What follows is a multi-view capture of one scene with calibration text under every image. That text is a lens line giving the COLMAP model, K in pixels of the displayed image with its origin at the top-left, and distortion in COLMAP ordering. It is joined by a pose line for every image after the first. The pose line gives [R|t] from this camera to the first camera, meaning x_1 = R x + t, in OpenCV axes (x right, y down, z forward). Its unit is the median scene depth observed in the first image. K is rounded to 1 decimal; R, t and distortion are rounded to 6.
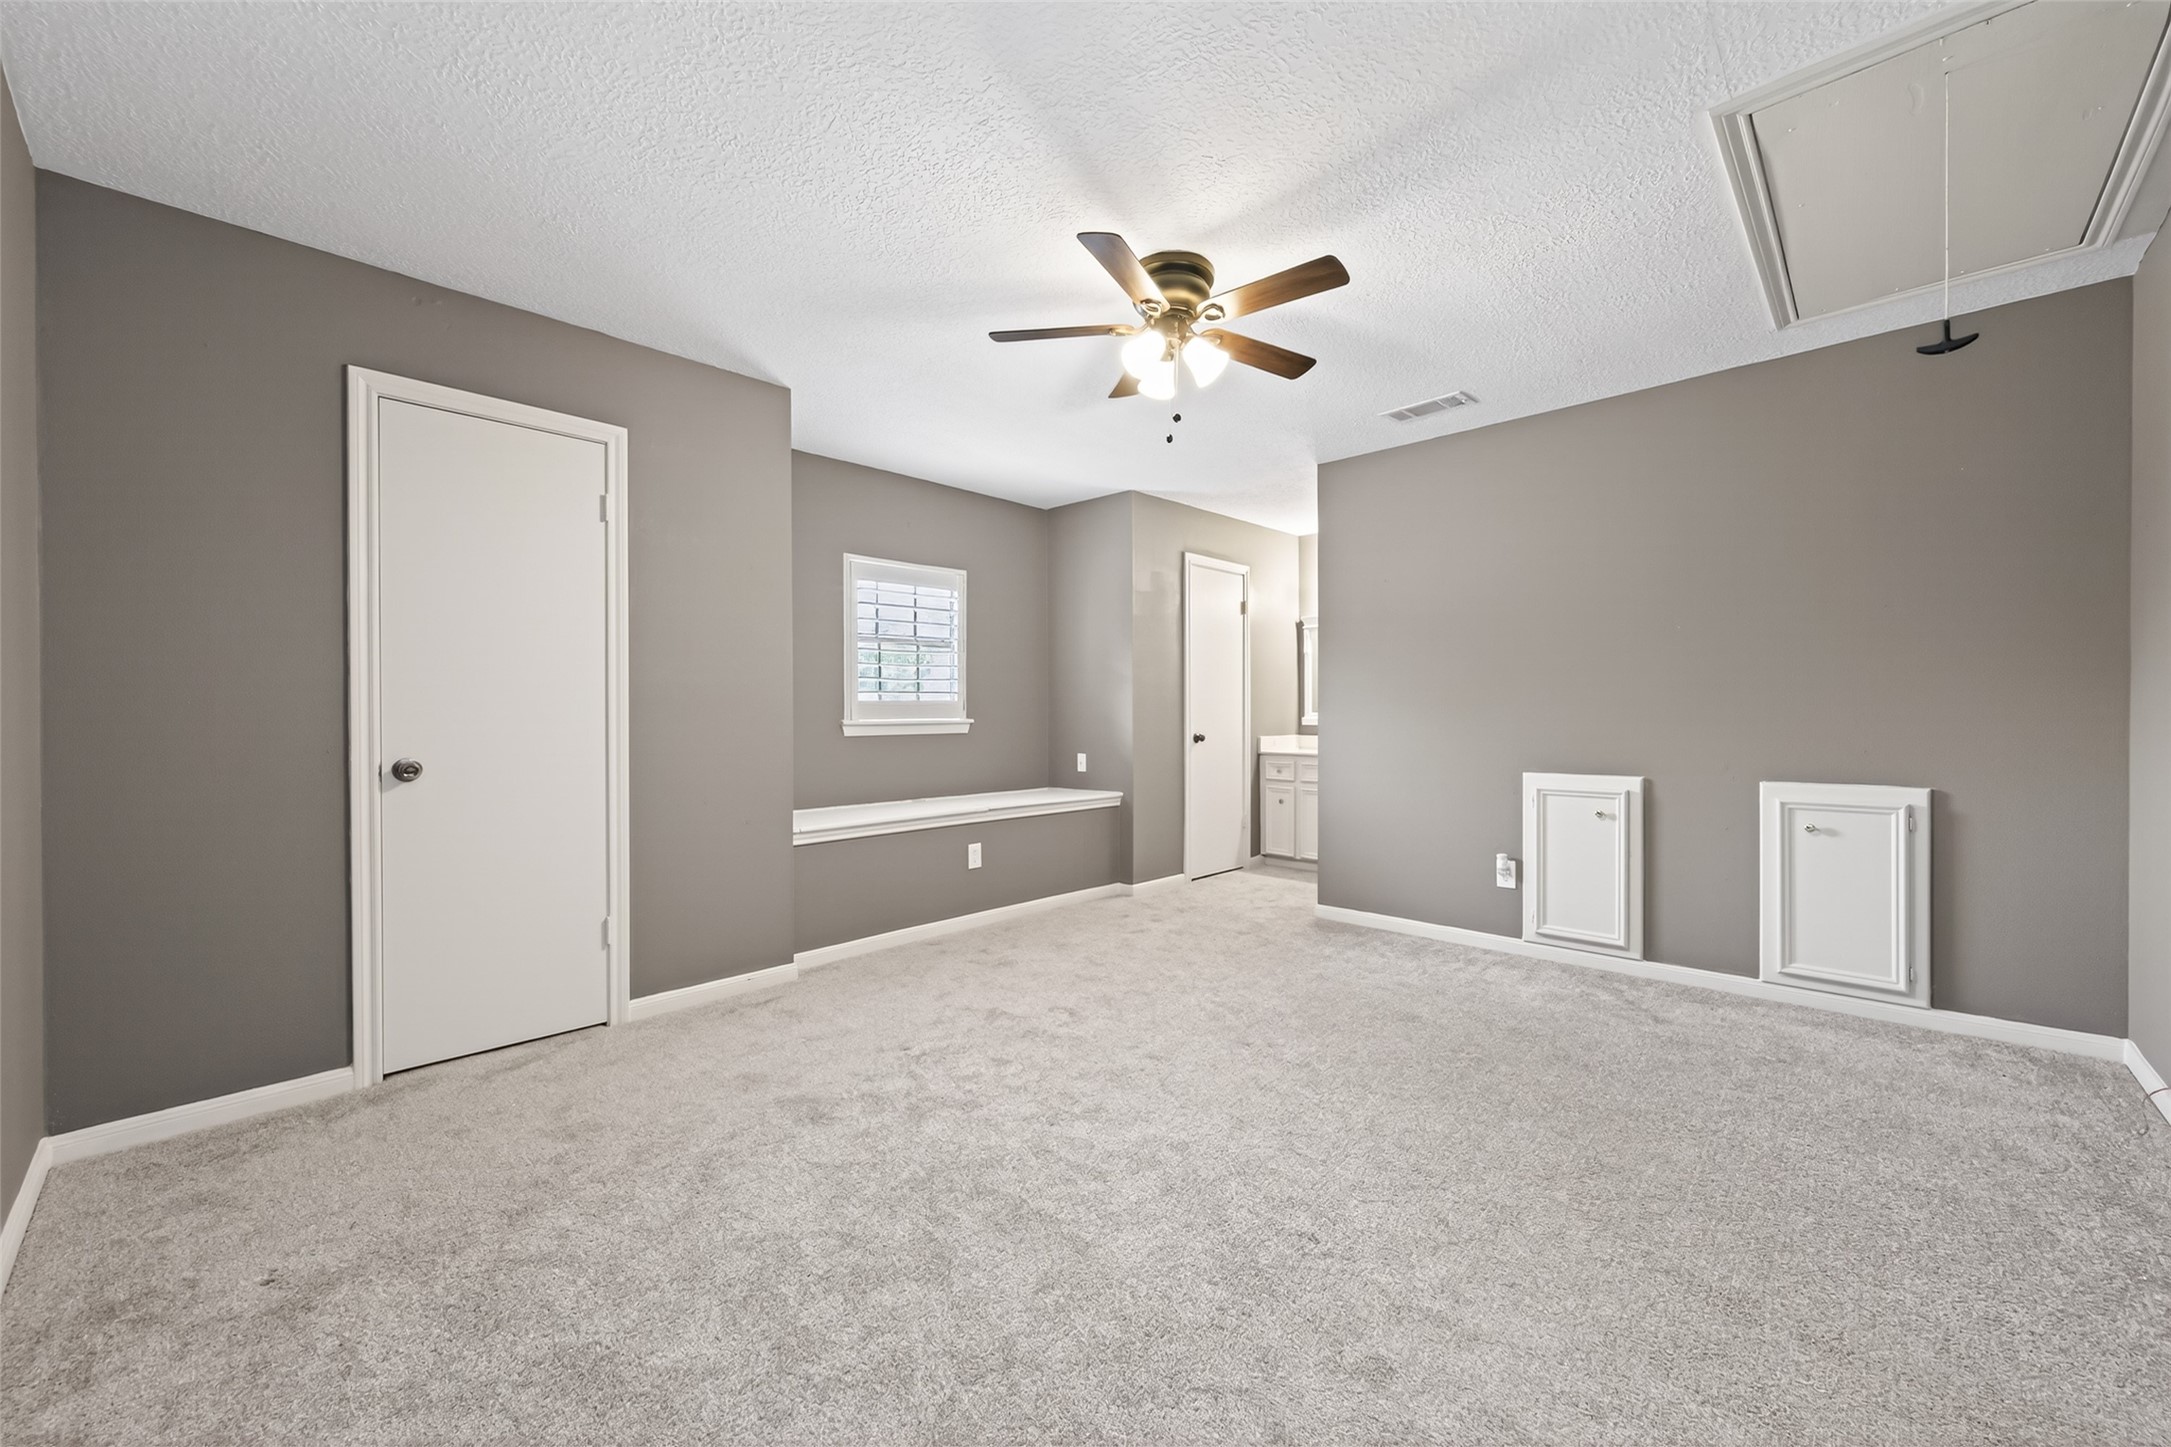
lens RADIAL K [[840.4, 0, 1078.2], [0, 840.4, 723.1], [0, 0, 1]] dist [0.008123, -0.002048]
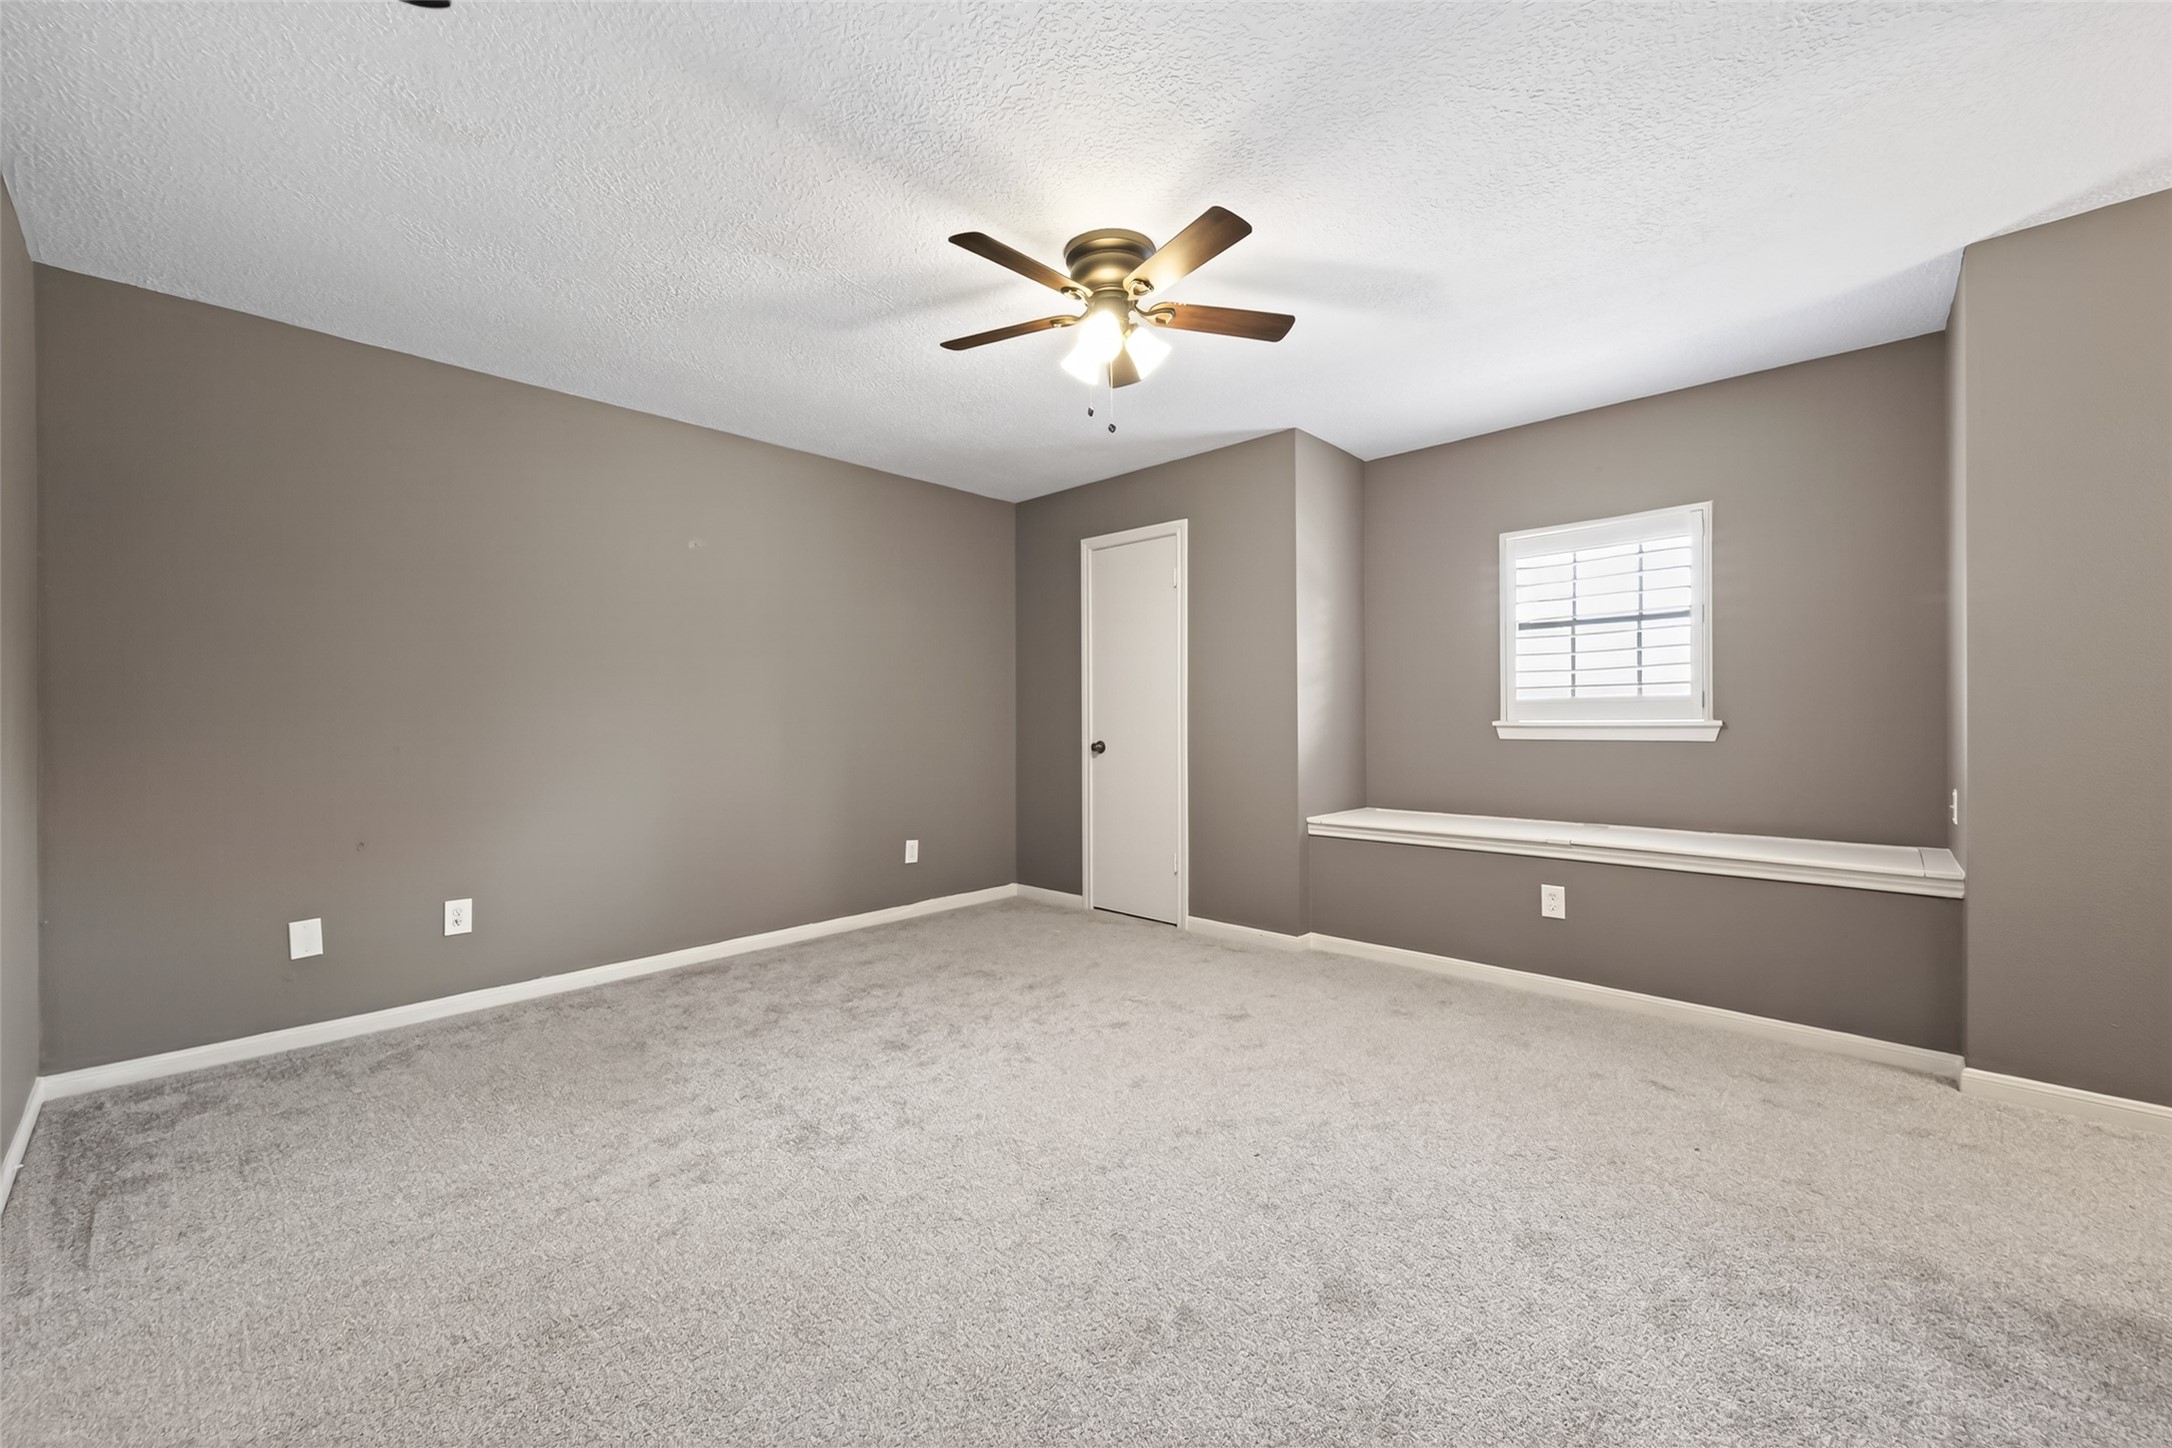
lens RADIAL K [[840.8, 0, 1090.7], [0, 840.8, 722.2], [0, 0, 1]] dist [0.008123, -0.002048]
pose [[0.014810, 0.012006, -0.999818, 0.630834], [-0.001936, 0.999926, 0.011978, -0.012726], [0.999888, 0.001758, 0.014832, 0.570451]]
